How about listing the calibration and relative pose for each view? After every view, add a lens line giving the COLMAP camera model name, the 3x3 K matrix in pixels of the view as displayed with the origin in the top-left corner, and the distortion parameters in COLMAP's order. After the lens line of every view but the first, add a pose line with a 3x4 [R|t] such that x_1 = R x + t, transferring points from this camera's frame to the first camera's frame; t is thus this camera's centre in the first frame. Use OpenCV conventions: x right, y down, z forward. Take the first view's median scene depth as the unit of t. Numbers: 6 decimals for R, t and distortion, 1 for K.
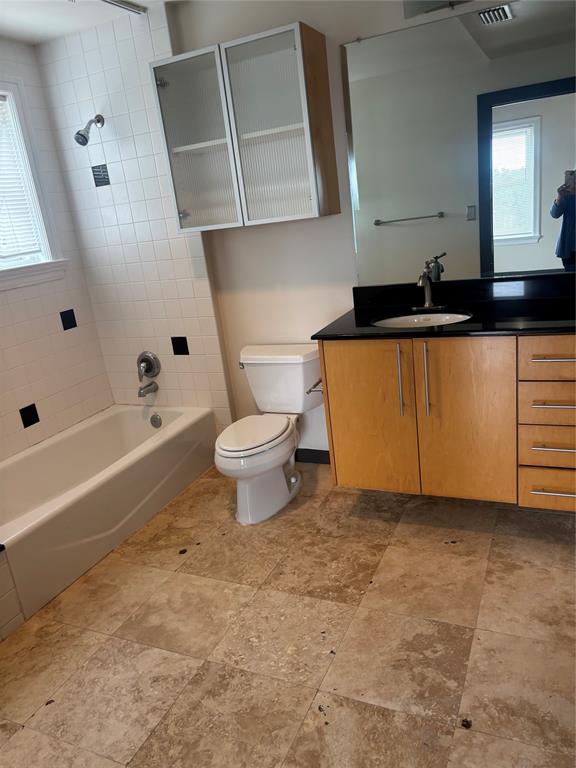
lens RADIAL K [[582.7, 0, 283.9], [0, 582.7, 391.8], [0, 0, 1]] dist [0.069834, -0.074193]
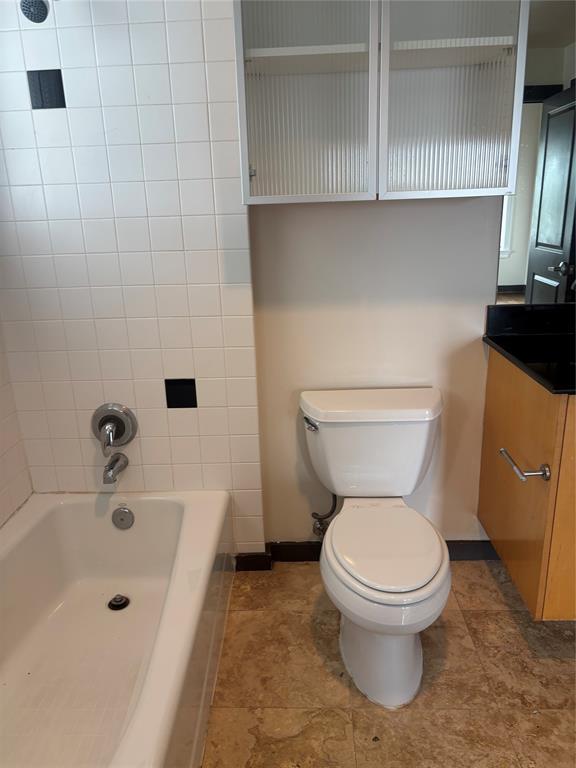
lens RADIAL K [[582.9, 0, 285.6], [0, 582.9, 386.6], [0, 0, 1]] dist [0.060273, -0.071465]
pose [[0.915532, -0.028057, 0.401264, -0.483913], [0.039050, 0.999052, -0.019243, -0.105228], [-0.400344, 0.033287, 0.915760, 0.610745]]
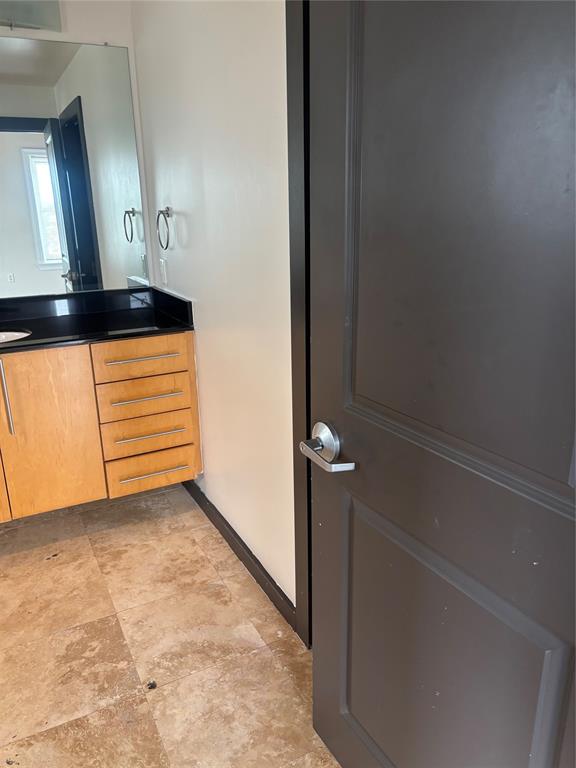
lens RADIAL K [[580.2, 0, 283.4], [0, 580.2, 386.2], [0, 0, 1]] dist [0.040746, -0.052206]
pose [[0.616711, -0.127236, 0.776839, -0.226305], [0.183226, 0.982948, 0.015536, 0.030212], [-0.765569, 0.132756, 0.629508, 0.039743]]
